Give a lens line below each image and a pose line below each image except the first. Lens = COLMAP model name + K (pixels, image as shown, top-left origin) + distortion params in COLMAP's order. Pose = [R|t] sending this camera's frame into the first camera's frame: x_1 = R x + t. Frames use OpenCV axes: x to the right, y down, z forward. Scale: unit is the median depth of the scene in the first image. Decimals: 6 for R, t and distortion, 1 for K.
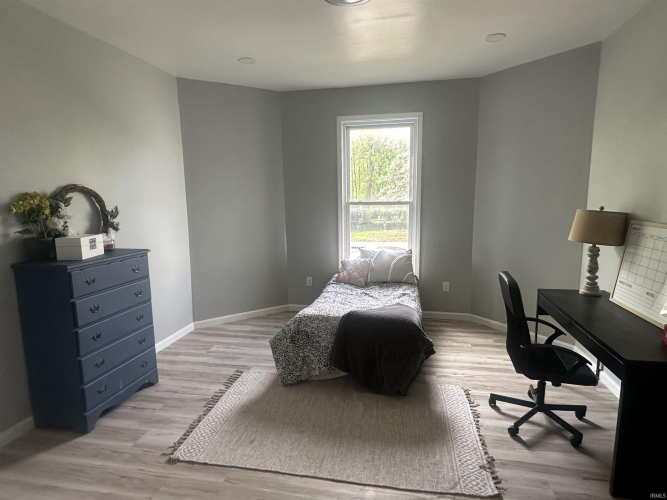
lens RADIAL K [[390.5, 0, 333.5], [0, 390.5, 250.0], [0, 0, 1]] dist [-0.002162, -0.000029]
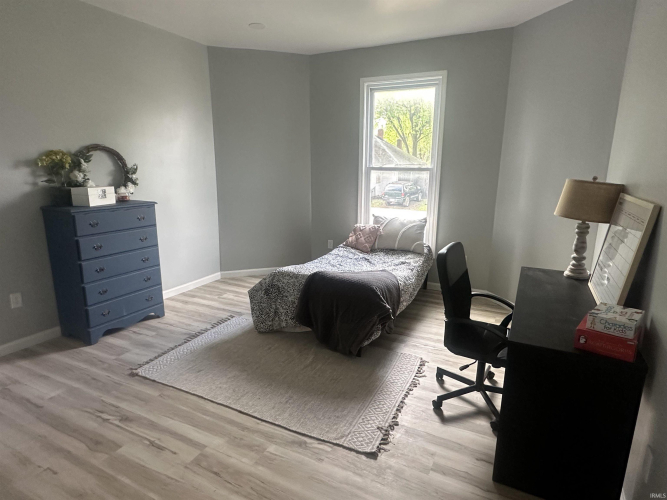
lens RADIAL K [[390.5, 0, 333.5], [0, 390.5, 250.0], [0, 0, 1]] dist [-0.002162, -0.000029]
pose [[0.963046, 0.079226, -0.257422, 0.349483], [-0.058343, 0.994430, 0.087782, 0.007284], [0.262943, -0.069520, 0.962303, 0.012555]]
